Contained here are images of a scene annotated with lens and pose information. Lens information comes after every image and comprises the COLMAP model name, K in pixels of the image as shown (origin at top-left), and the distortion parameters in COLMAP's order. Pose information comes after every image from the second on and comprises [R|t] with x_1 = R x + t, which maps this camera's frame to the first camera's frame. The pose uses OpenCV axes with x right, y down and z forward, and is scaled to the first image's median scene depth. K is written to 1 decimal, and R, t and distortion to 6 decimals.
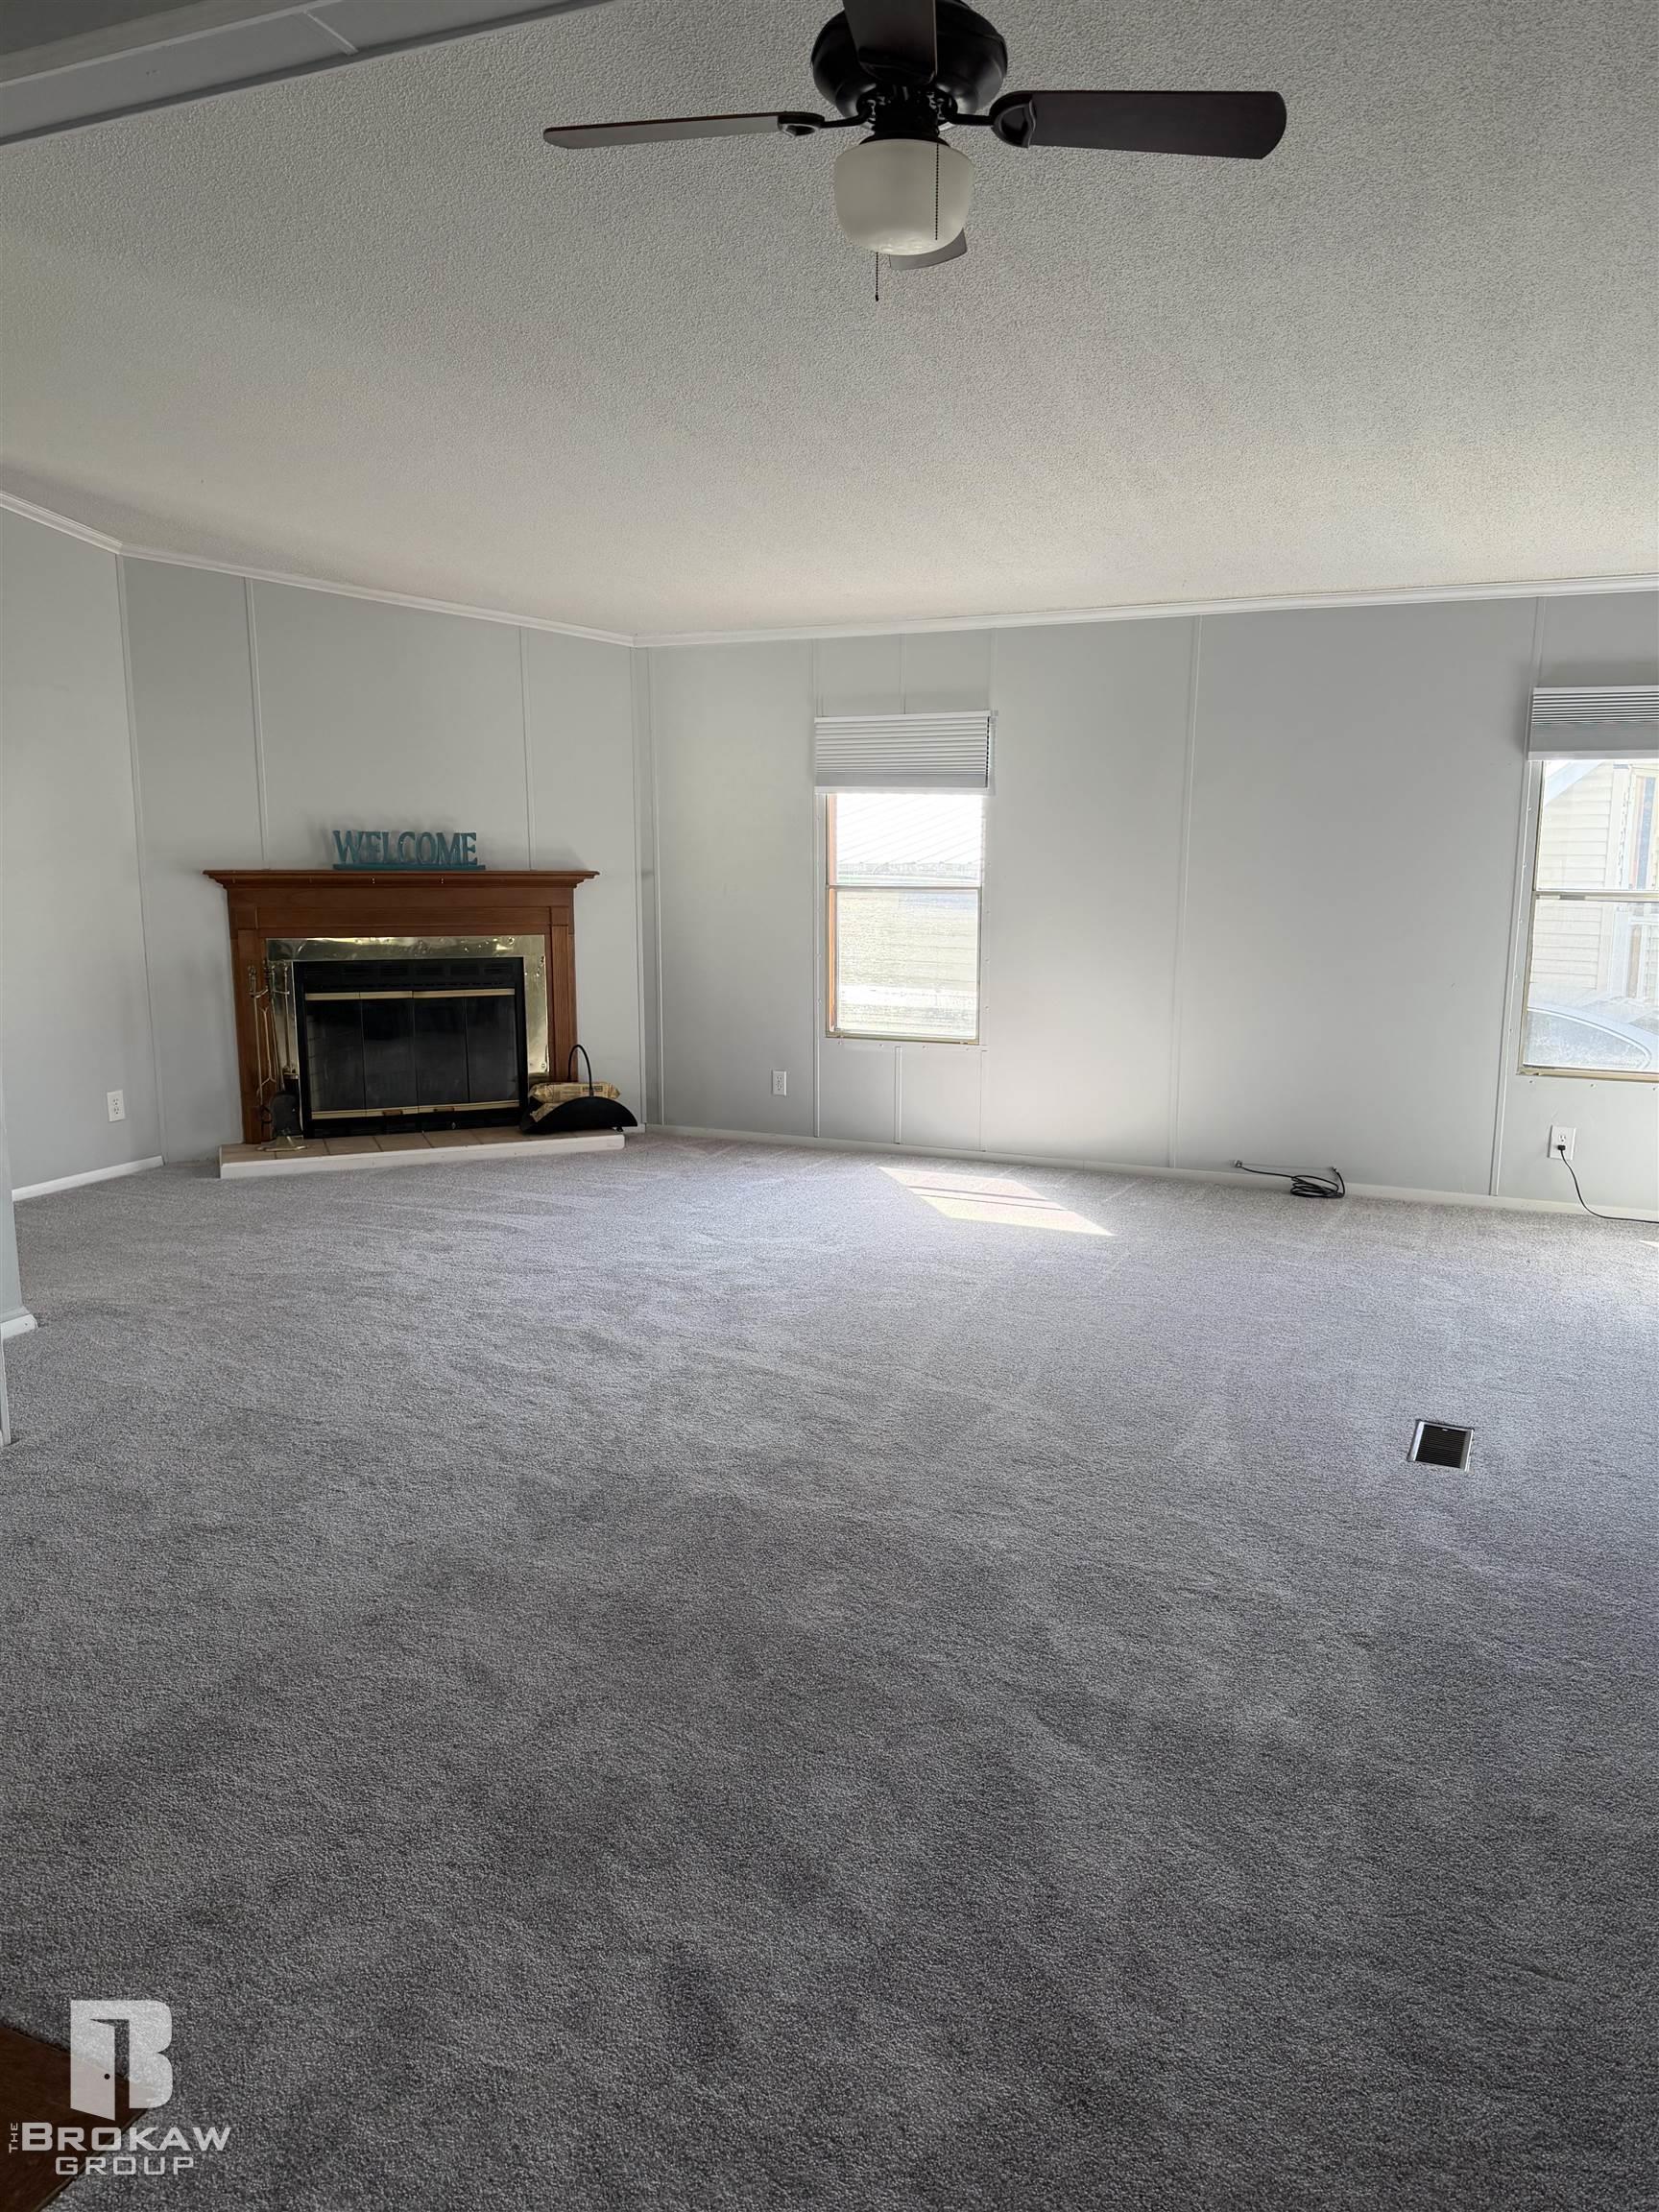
lens RADIAL K [[1532.2, 0, 829.5], [0, 1532.2, 1106.0], [0, 0, 1]] dist [0.146988, -0.275616]
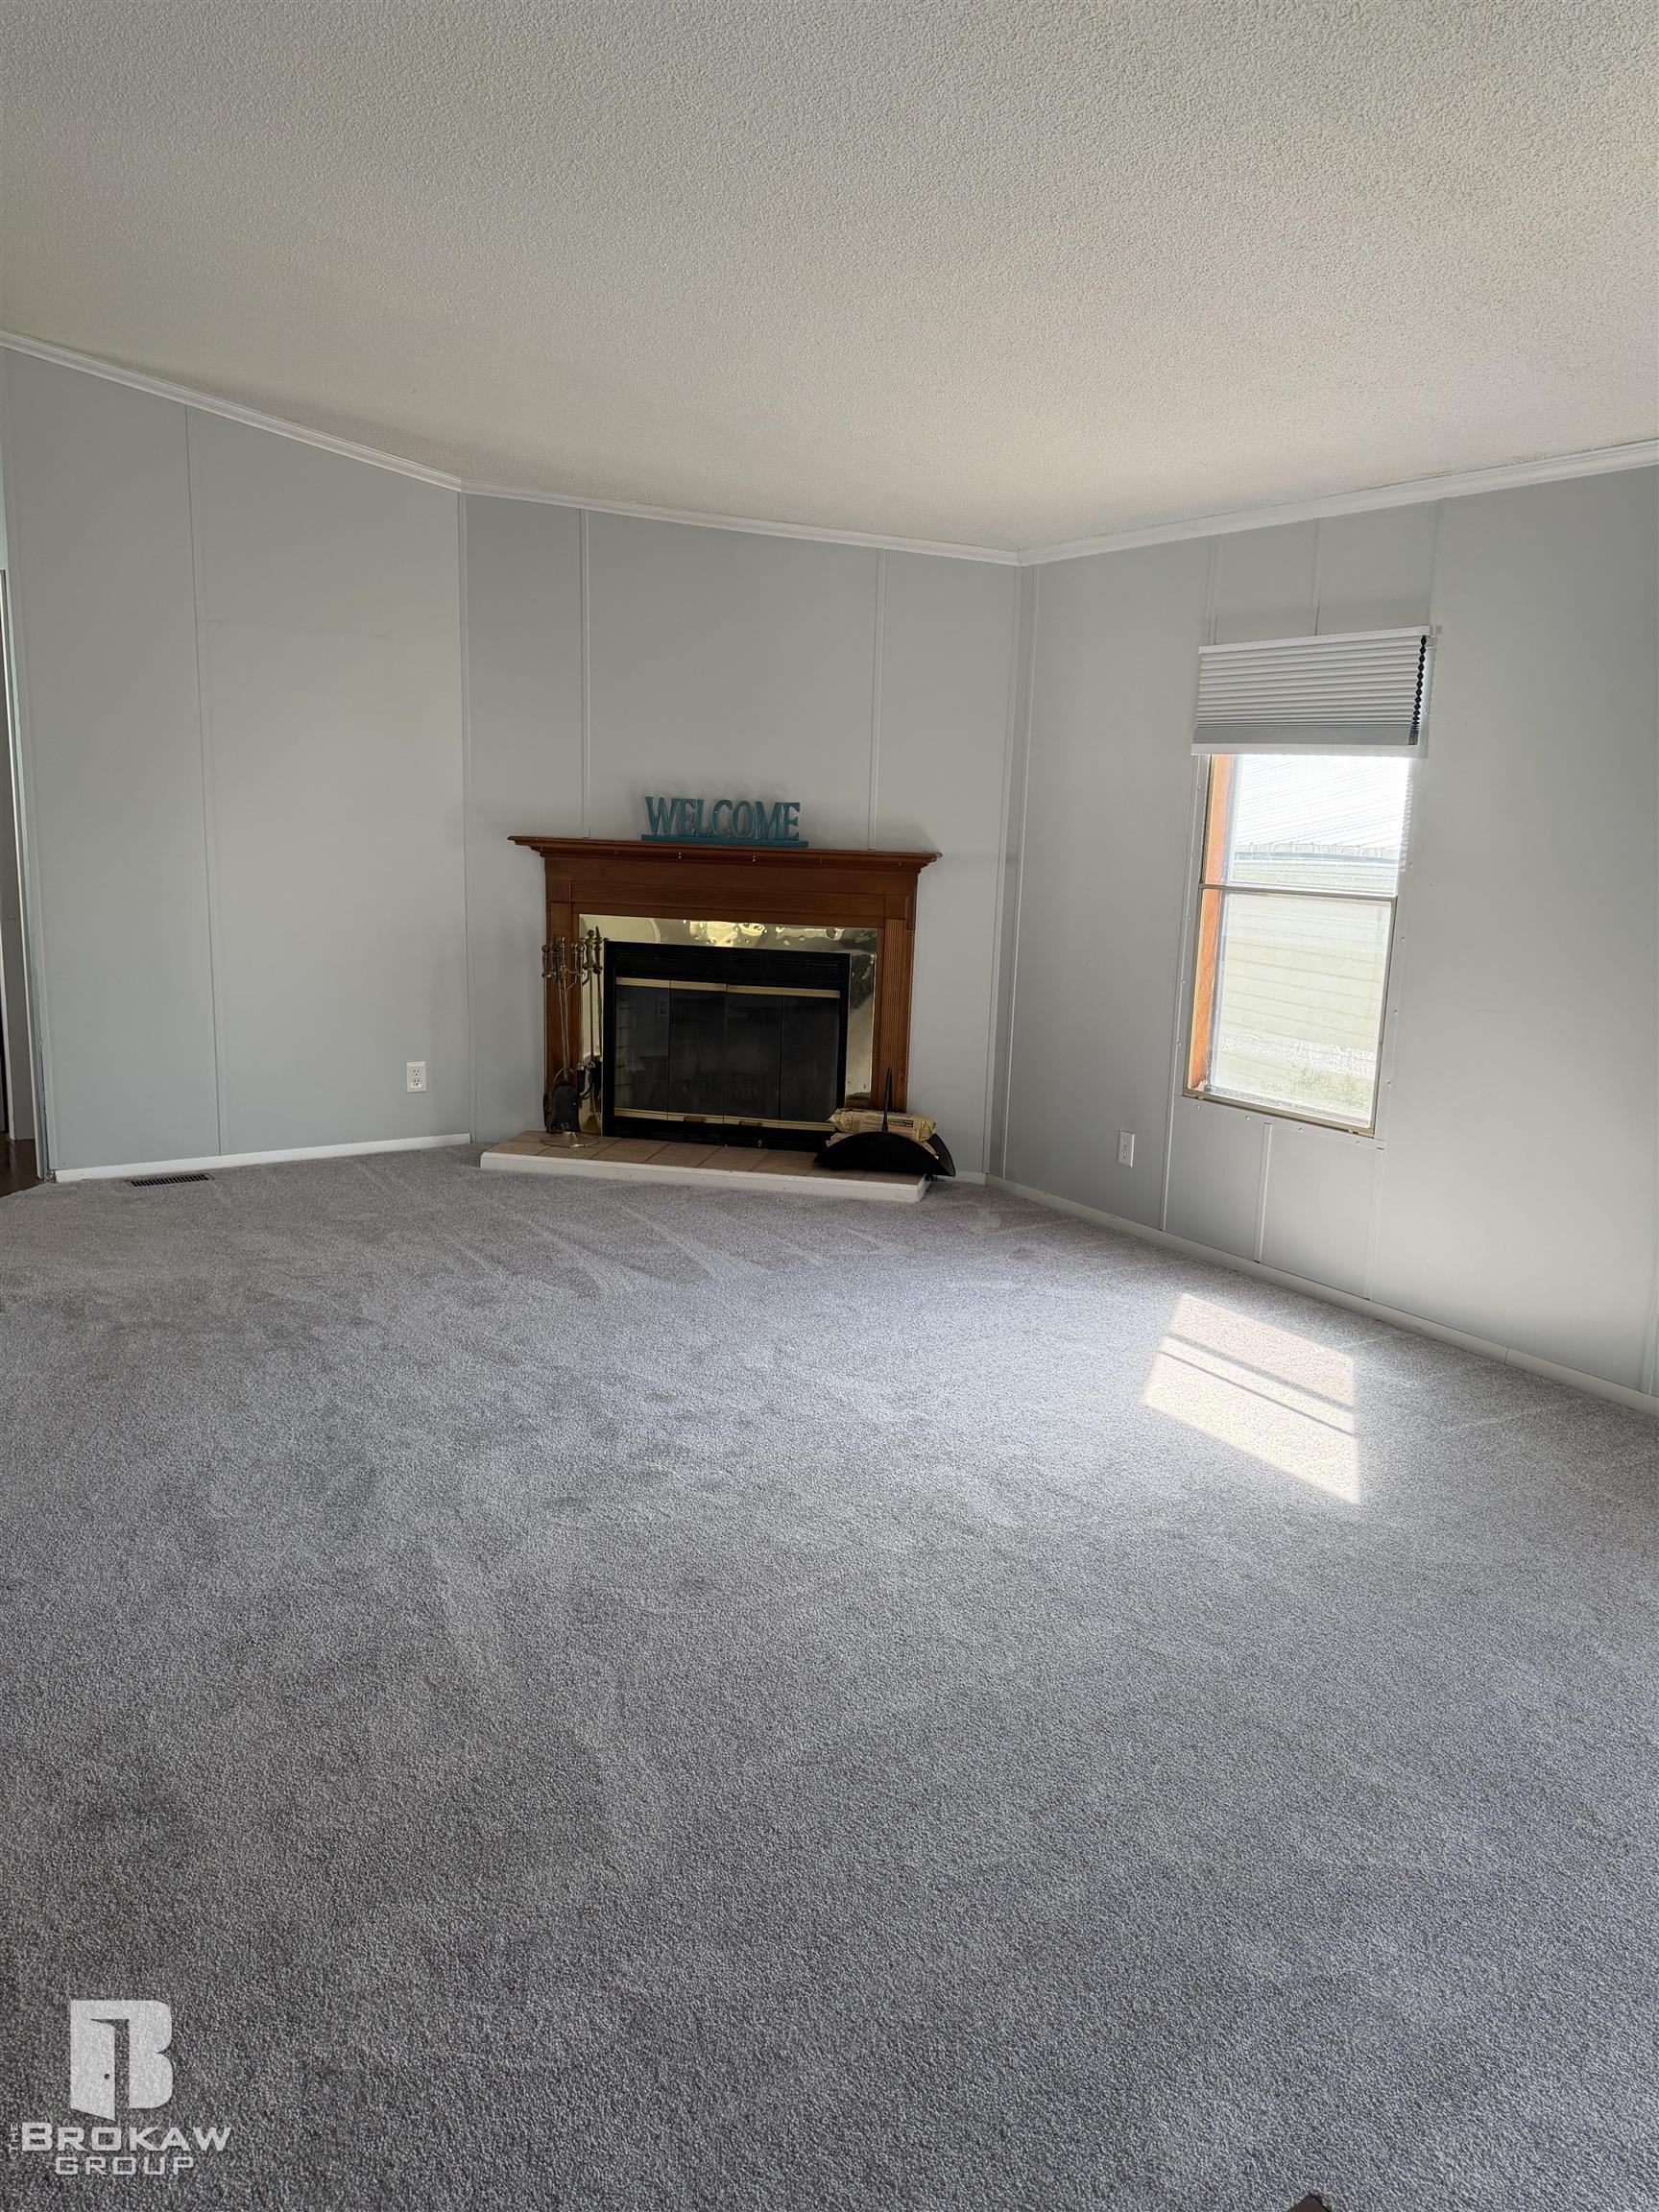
lens RADIAL K [[1532.2, 0, 829.5], [0, 1532.2, 1106.0], [0, 0, 1]] dist [0.146988, -0.275616]
pose [[0.836023, 0.129649, -0.533158, 0.258271], [-0.122977, 0.991238, 0.048206, -0.057409], [0.534736, 0.025265, 0.844641, 0.317725]]
